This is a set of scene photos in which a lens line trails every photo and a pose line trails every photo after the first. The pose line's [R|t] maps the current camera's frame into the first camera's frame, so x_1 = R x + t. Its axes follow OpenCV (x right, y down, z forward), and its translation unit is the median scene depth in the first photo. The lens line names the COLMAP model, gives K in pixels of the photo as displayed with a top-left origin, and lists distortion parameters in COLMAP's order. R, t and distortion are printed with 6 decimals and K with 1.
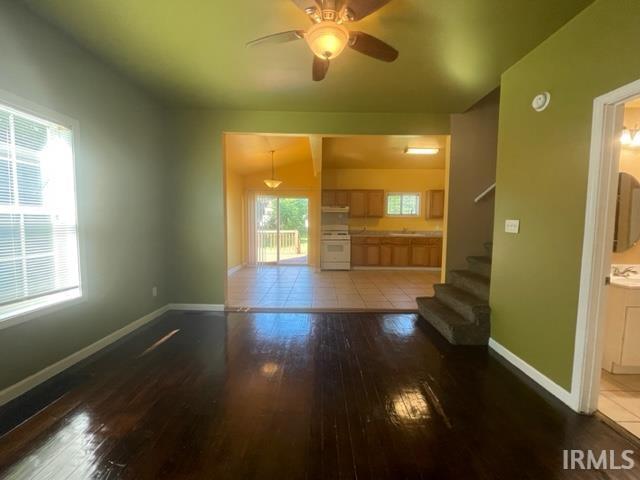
lens RADIAL K [[260.2, 0, 319.1], [0, 260.2, 238.8], [0, 0, 1]] dist [-0.000385, -0.001425]
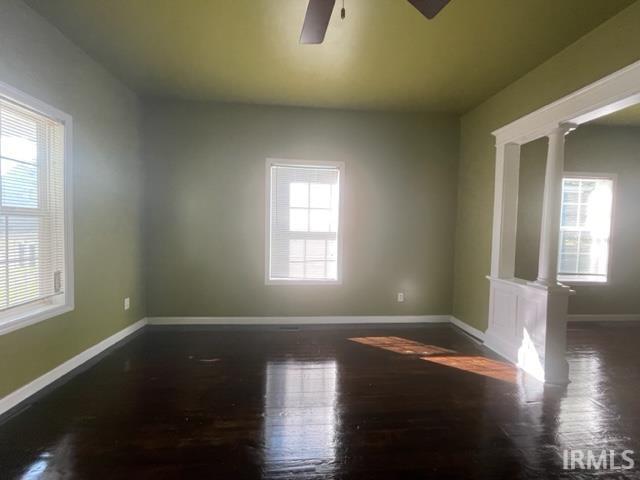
lens RADIAL K [[260.2, 0, 320.5], [0, 260.2, 238.8], [0, 0, 1]] dist [-0.000385, -0.001425]
pose [[0.093406, 0.032109, -0.995110, 0.339800], [-0.082112, 0.996323, 0.024441, 0.042411], [0.992236, 0.079428, 0.095699, -0.618103]]
